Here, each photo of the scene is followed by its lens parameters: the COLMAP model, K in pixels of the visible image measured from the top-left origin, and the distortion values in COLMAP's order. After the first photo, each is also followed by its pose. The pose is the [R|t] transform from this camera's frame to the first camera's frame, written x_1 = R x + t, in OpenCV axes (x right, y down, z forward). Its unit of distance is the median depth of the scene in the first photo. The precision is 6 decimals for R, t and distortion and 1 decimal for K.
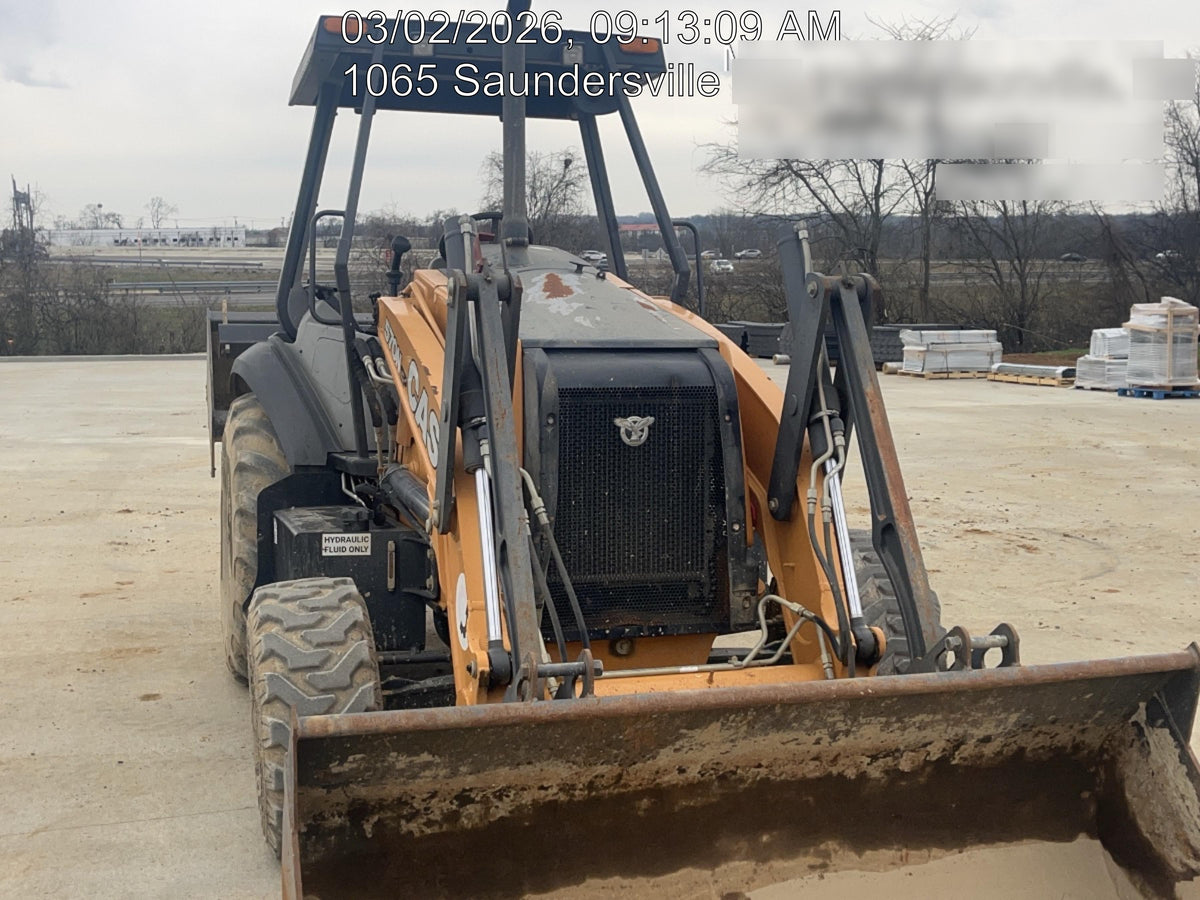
lens RADIAL K [[1426.1, 0, 600.0], [0, 1426.1, 450.0], [0, 0, 1]] dist [0.091554, -0.065751]
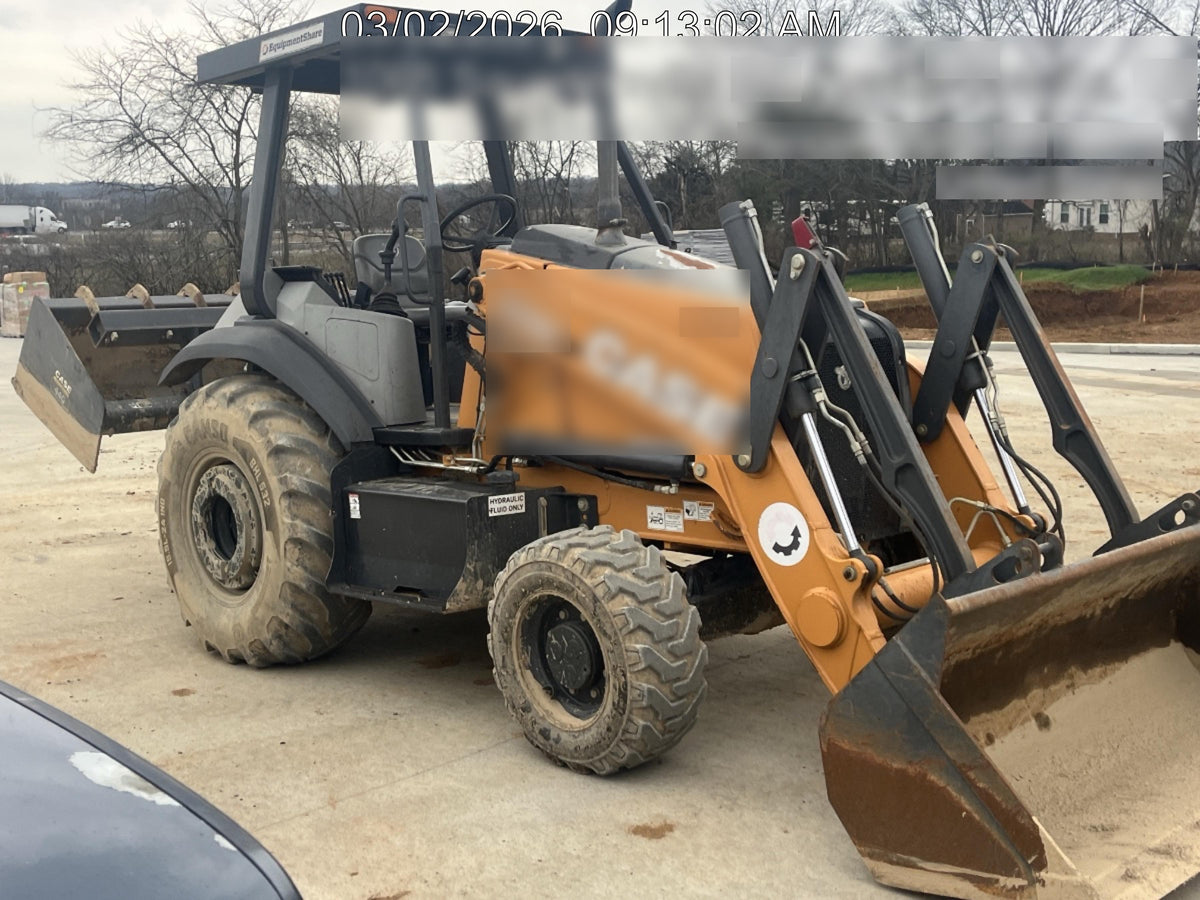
lens RADIAL K [[1435.9, 0, 595.1], [0, 1435.9, 470.3], [0, 0, 1]] dist [0.026618, -0.028507]
pose [[0.892494, -0.089153, 0.442162, -0.615701], [0.074175, 0.995936, 0.051089, -0.010916], [-0.444919, -0.012799, 0.895479, -0.008552]]
